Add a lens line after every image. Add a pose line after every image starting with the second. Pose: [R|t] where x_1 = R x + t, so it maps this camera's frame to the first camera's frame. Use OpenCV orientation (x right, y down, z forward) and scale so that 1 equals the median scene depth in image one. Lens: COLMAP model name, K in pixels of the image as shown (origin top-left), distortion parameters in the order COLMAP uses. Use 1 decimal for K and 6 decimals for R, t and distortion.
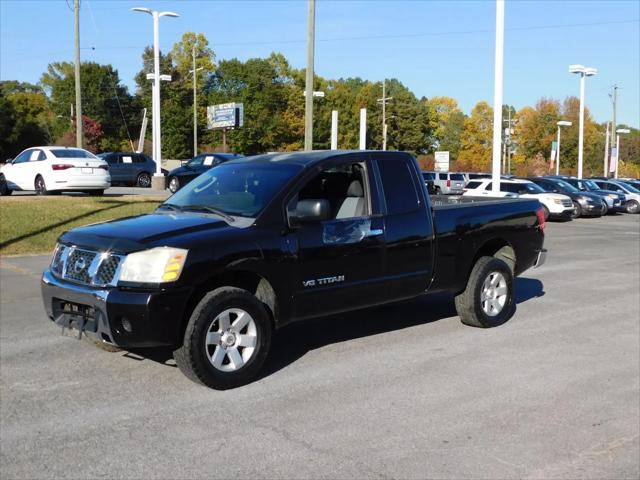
lens RADIAL K [[753.2, 0, 318.7], [0, 753.2, 241.4], [0, 0, 1]] dist [-0.018246, 0.000000]
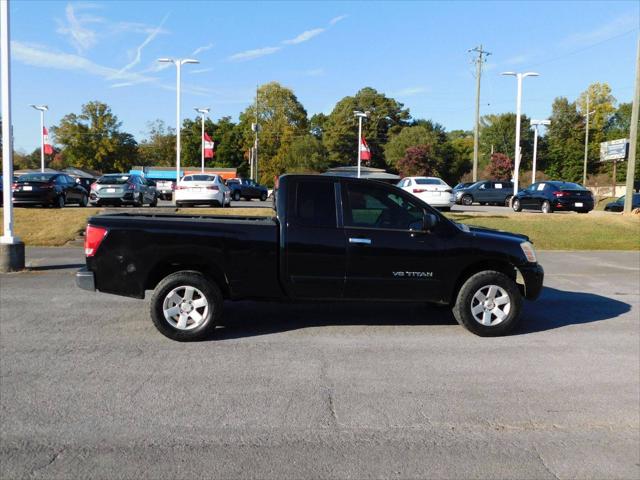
lens RADIAL K [[558.7, 0, 316.9], [0, 558.7, 240.6], [0, 0, 1]] dist [-0.021257, 0.020353]
pose [[0.802938, 0.058783, -0.593157, 0.080181], [-0.064918, 0.997830, 0.011010, -0.001102], [0.592517, 0.029666, 0.805012, 0.010038]]
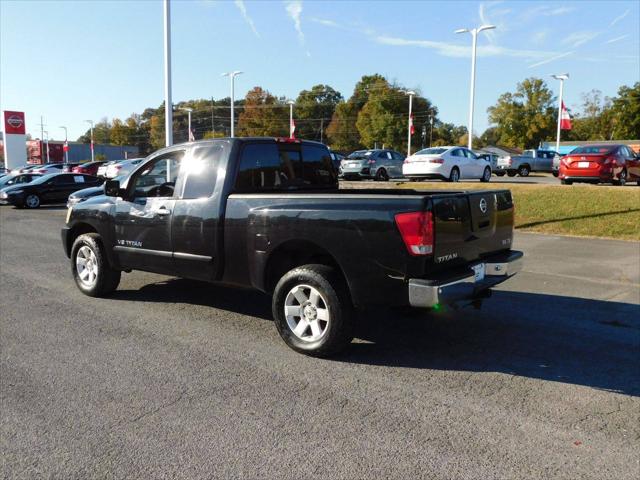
lens RADIAL K [[558.7, 0, 317.0], [0, 558.7, 241.7], [0, 0, 1]] dist [-0.021257, 0.020353]
pose [[0.154788, 0.127982, -0.979623, 0.184673], [-0.090180, 0.989265, 0.114993, -0.016645], [0.983823, 0.070542, 0.164667, 0.210942]]
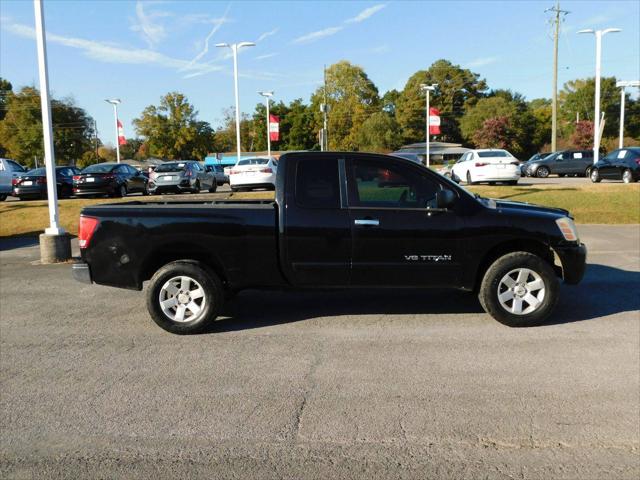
lens RADIAL K [[558.7, 0, 316.6], [0, 558.7, 241.4], [0, 0, 1]] dist [-0.021257, 0.020353]
pose [[0.713294, 0.059491, -0.698335, 0.087914], [-0.030612, 0.998085, 0.053758, -0.002797], [0.700196, -0.016968, 0.713749, 0.036968]]
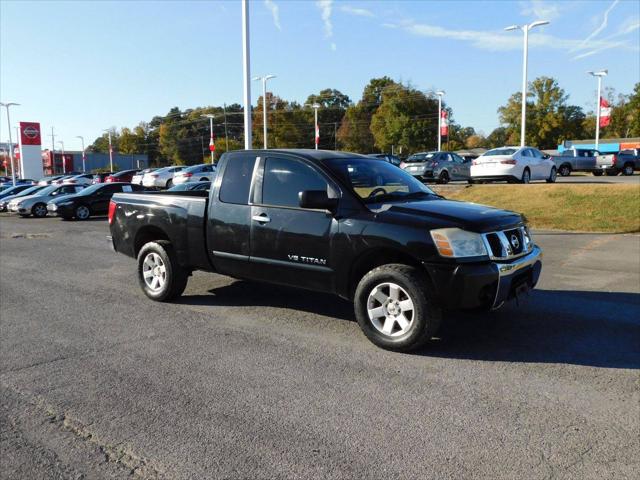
lens RADIAL K [[558.7, 0, 315.9], [0, 558.7, 239.8], [0, 0, 1]] dist [-0.021257, 0.020353]
pose [[0.145883, 0.114091, -0.982701, 0.152141], [-0.068348, 0.992117, 0.105038, -0.012397], [0.986938, 0.051843, 0.152531, 0.154251]]
